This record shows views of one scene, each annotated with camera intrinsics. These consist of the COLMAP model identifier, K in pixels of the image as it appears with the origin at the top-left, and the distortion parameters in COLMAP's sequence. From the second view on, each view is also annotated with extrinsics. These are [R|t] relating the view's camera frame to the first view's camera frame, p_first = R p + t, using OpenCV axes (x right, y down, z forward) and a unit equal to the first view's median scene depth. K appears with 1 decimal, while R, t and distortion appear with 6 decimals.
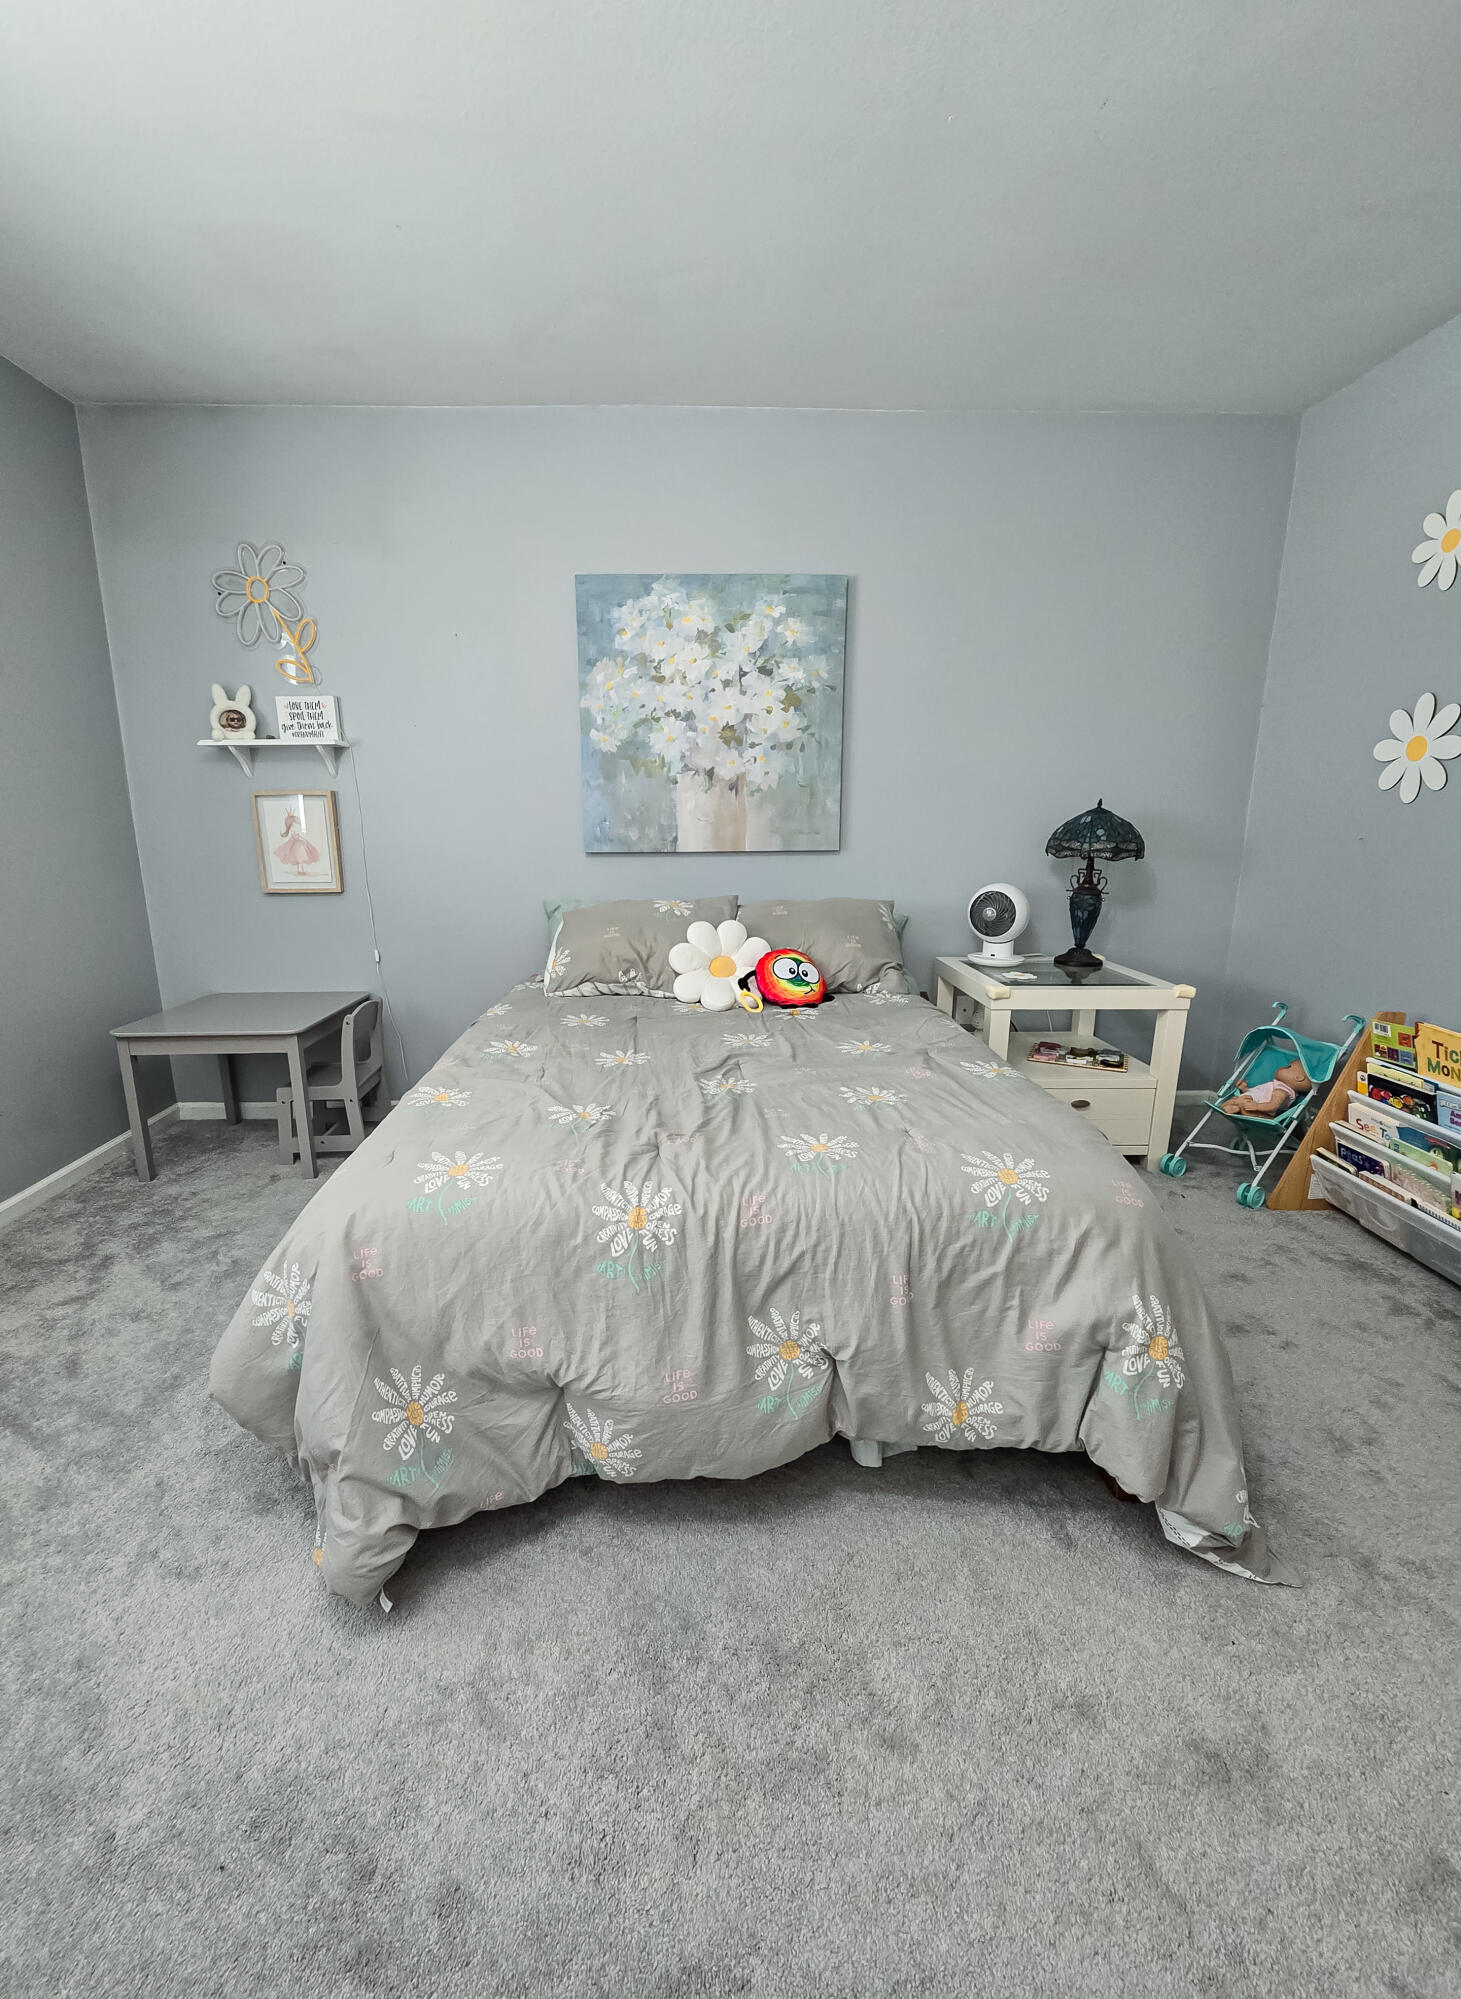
lens RADIAL K [[819.2, 0, 719.6], [0, 819.2, 1012.1], [0, 0, 1]] dist [-0.012050, 0.000169]
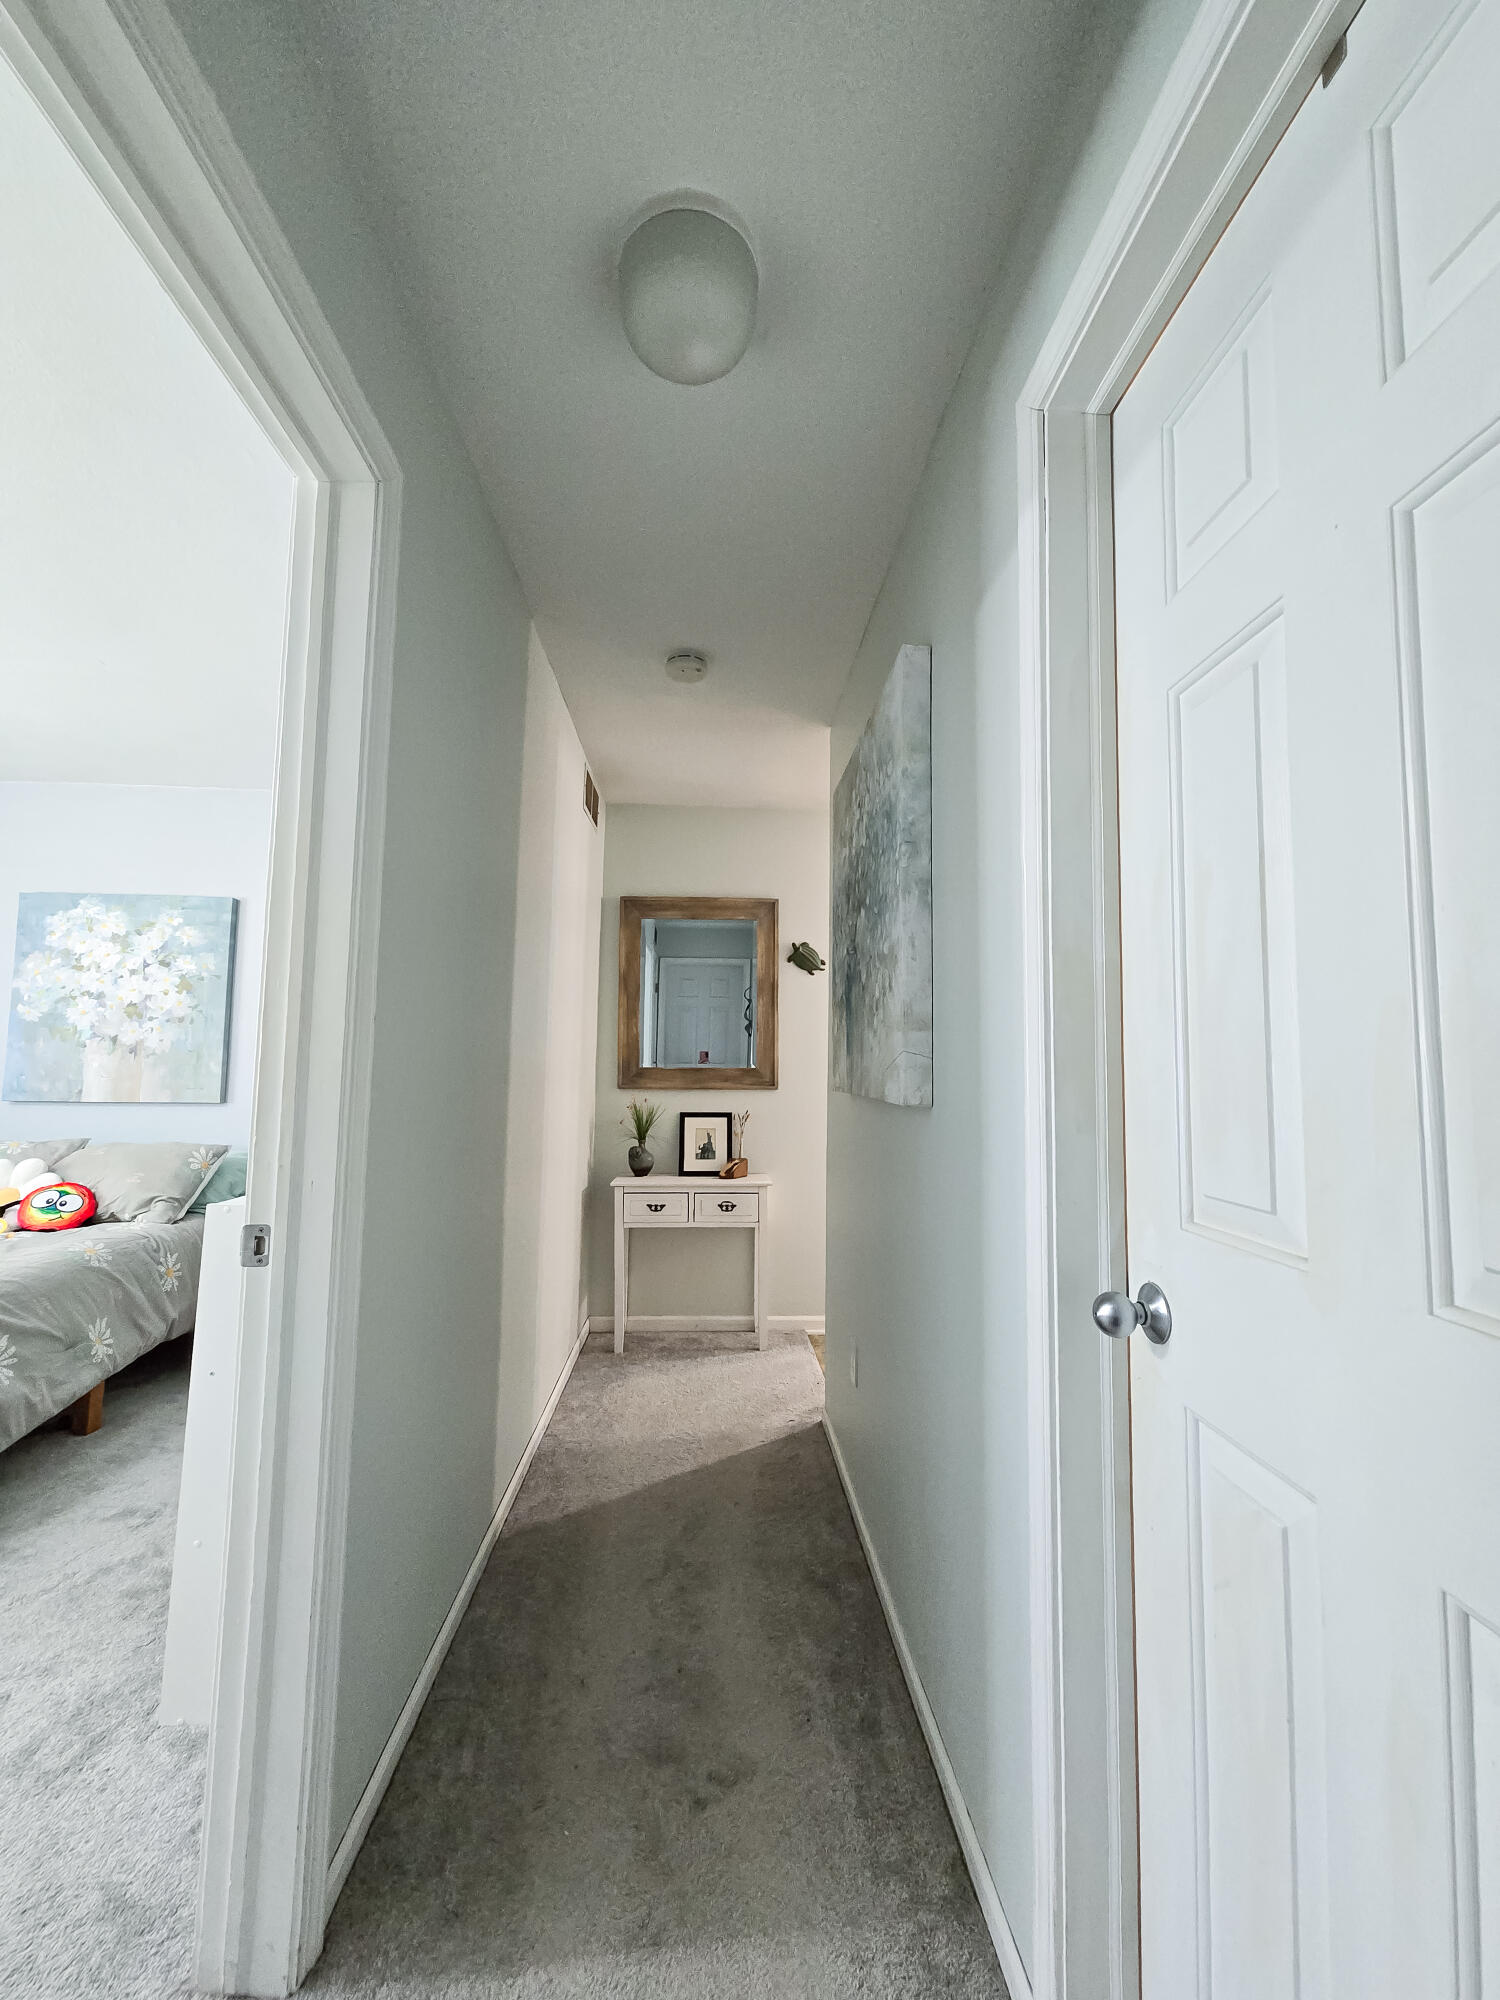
lens RADIAL K [[833.5, 0, 749.7], [0, 833.5, 999.4], [0, 0, 1]] dist [-0.006235, 0.003372]
pose [[0.999510, 0.020574, 0.023582, 0.938926], [-0.012207, 0.950148, -0.311561, 0.031361], [-0.028816, 0.311121, 0.949933, -0.247808]]
